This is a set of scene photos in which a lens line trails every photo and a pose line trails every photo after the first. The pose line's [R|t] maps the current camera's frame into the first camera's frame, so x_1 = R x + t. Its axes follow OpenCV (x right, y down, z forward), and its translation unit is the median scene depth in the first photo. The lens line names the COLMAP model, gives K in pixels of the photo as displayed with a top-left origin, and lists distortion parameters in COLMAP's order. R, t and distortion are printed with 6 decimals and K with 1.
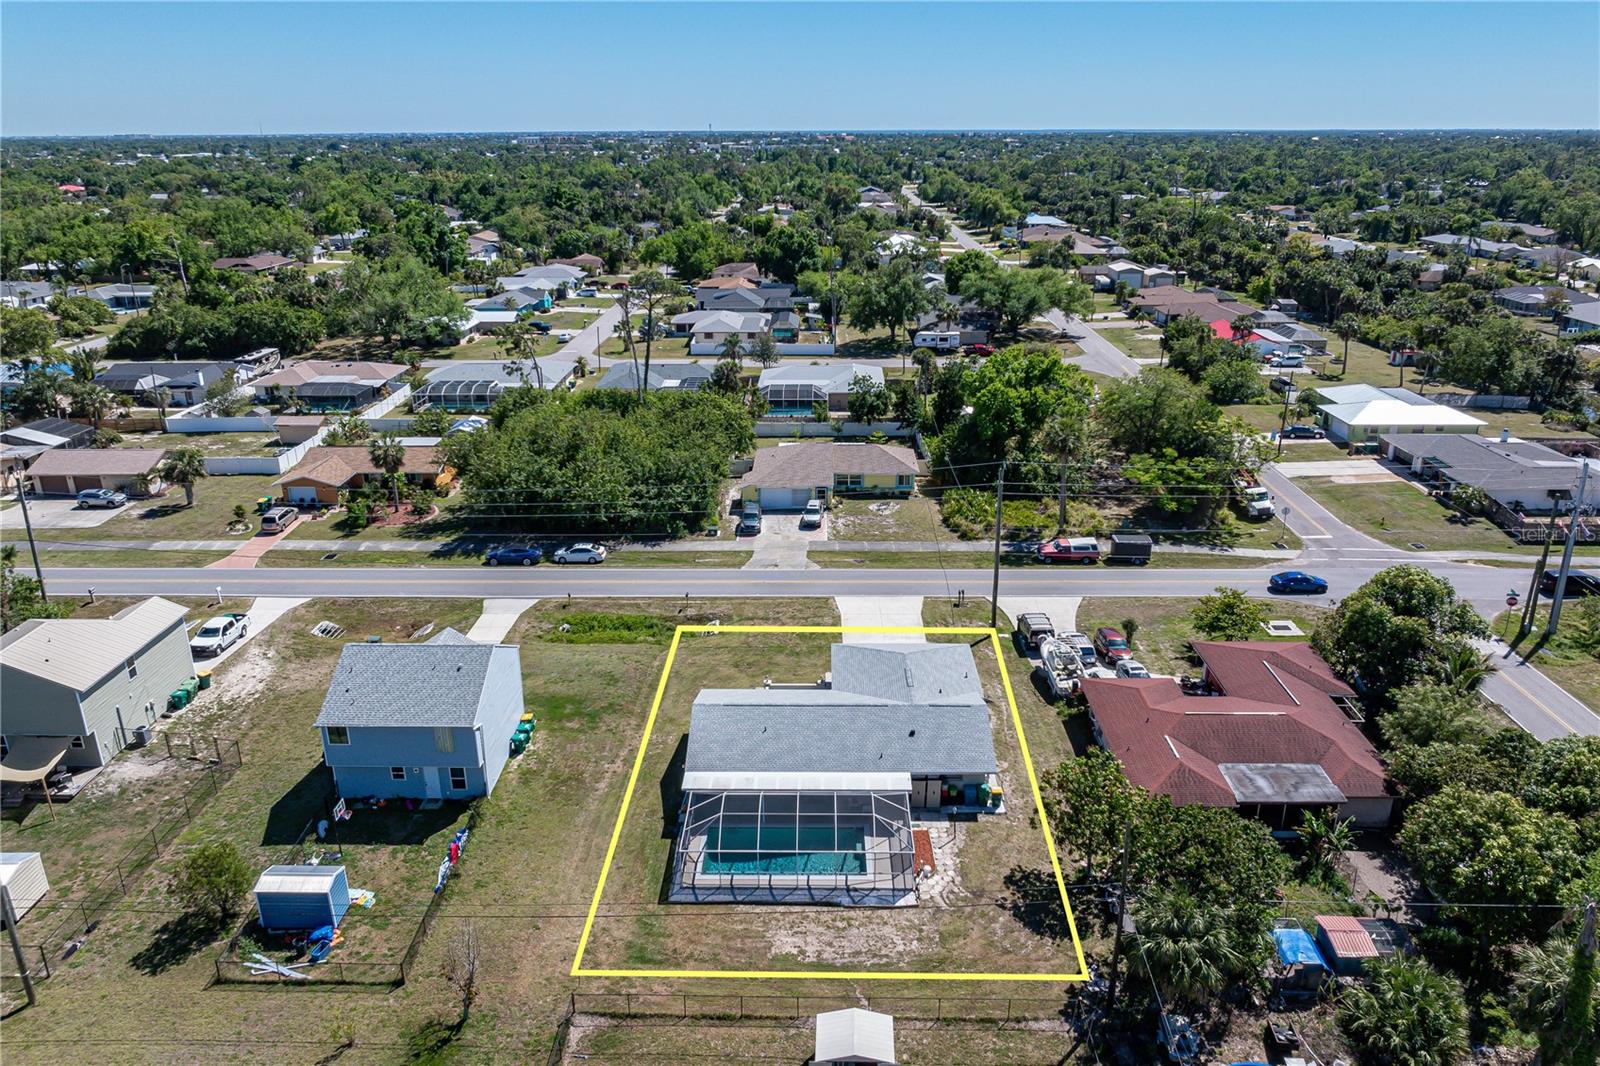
lens RADIAL K [[1127.2, 0, 799.9], [0, 1127.2, 522.1], [0, 0, 1]] dist [-0.027414, 0.009276]
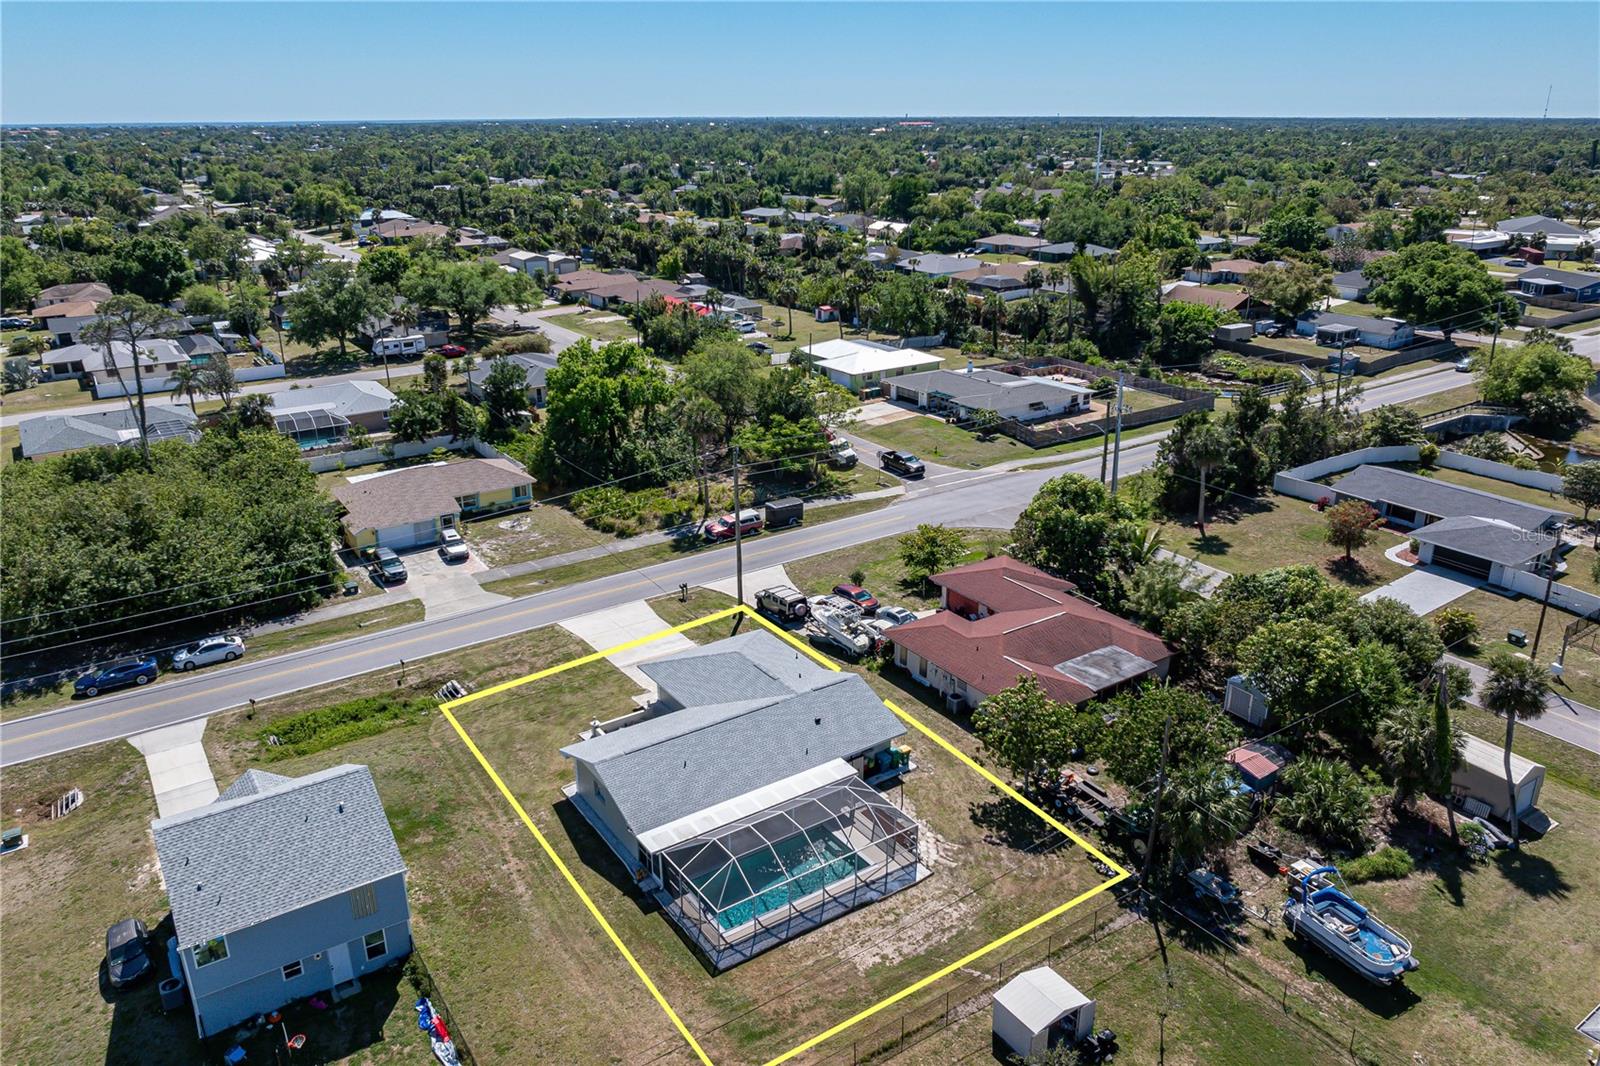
lens RADIAL K [[1127.2, 0, 808.7], [0, 1127.2, 523.9], [0, 0, 1]] dist [-0.027414, 0.009276]
pose [[0.812968, -0.196323, 0.548216, -0.256618], [0.191394, 0.979234, 0.066851, -0.030575], [-0.549956, 0.050578, 0.833661, 0.105357]]
